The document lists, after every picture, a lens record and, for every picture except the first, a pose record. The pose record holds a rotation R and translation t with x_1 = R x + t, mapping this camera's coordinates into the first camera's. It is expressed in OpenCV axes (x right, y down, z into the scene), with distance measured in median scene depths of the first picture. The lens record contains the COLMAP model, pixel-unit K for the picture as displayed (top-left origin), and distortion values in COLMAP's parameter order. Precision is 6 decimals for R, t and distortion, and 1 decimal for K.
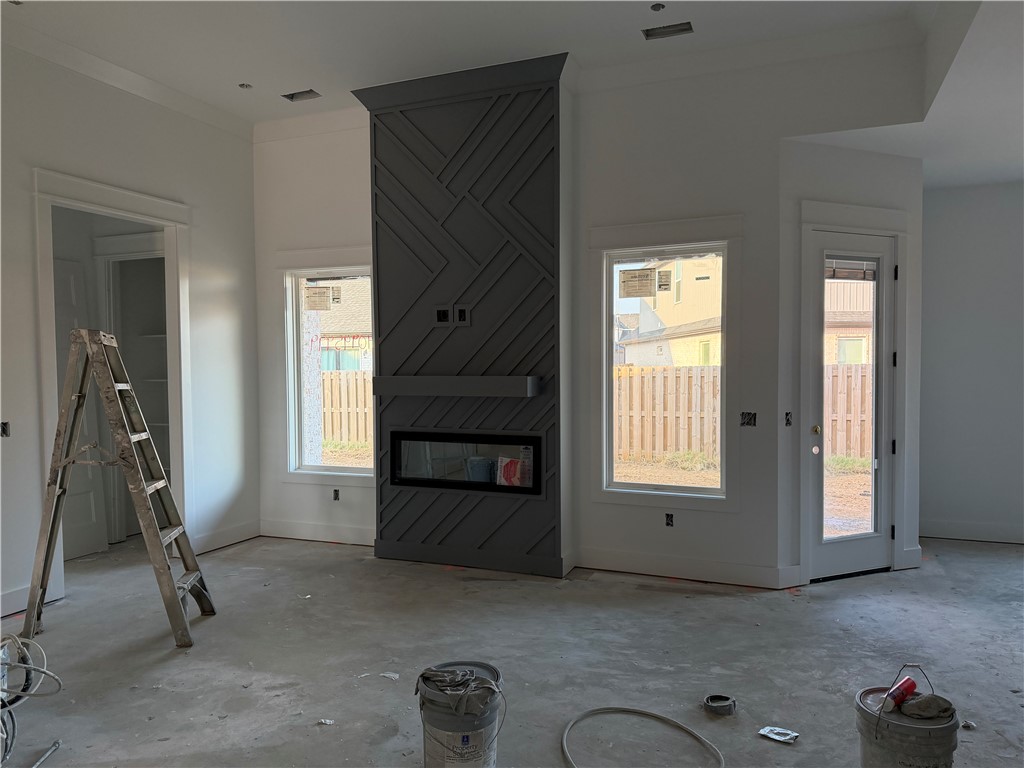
lens RADIAL K [[713.8, 0, 512.9], [0, 713.8, 387.9], [0, 0, 1]] dist [0.088566, -0.148416]
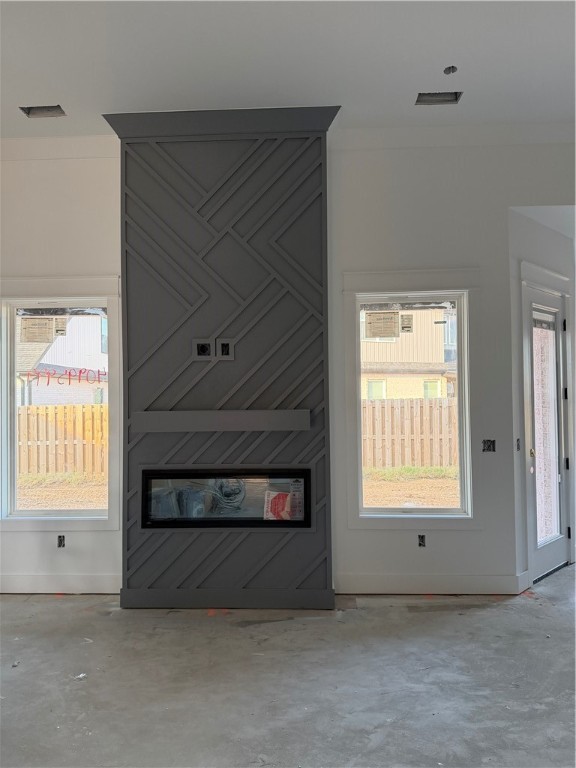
lens RADIAL K [[535.4, 0, 288.0], [0, 535.4, 384.0], [0, 0, 1]] dist [0.088566, -0.148416]
pose [[0.940892, 0.005016, 0.338671, -0.244718], [0.016060, 0.998105, -0.059402, -0.007803], [-0.338327, 0.061330, 0.939028, 0.275404]]
